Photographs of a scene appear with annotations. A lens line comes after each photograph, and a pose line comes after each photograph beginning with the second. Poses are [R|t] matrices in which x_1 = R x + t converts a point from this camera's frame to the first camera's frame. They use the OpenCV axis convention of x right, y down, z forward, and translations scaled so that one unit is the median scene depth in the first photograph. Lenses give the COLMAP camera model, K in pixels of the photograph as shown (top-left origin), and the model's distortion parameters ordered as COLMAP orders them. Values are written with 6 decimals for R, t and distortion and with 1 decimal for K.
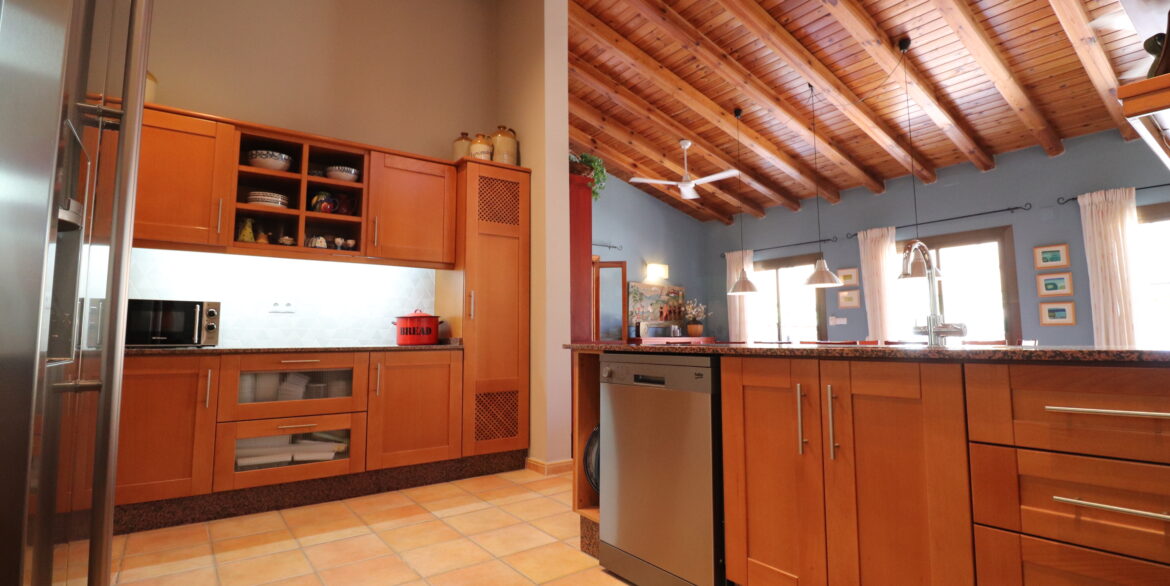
lens RADIAL K [[539.3, 0, 585.0], [0, 539.3, 293.0], [0, 0, 1]] dist [-0.016633, -0.000169]
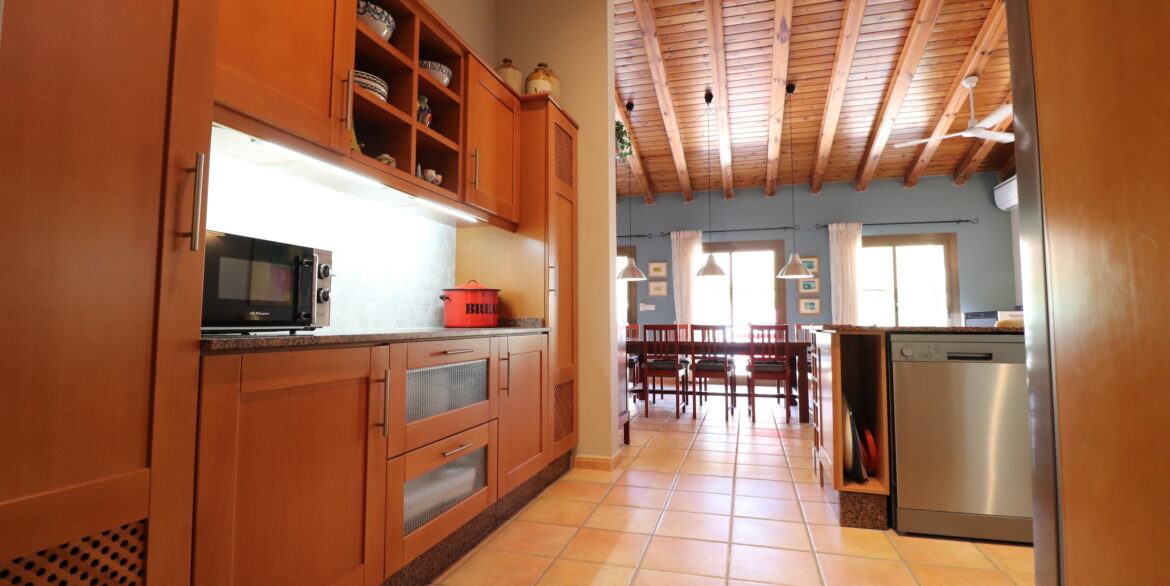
lens RADIAL K [[544.0, 0, 585.0], [0, 544.0, 293.0], [0, 0, 1]] dist [0.000930, 0.000009]
pose [[0.793811, 0.038487, 0.606946, -0.598524], [-0.056431, 0.998351, 0.010499, 0.029617], [-0.605541, -0.042584, 0.794674, 0.279143]]
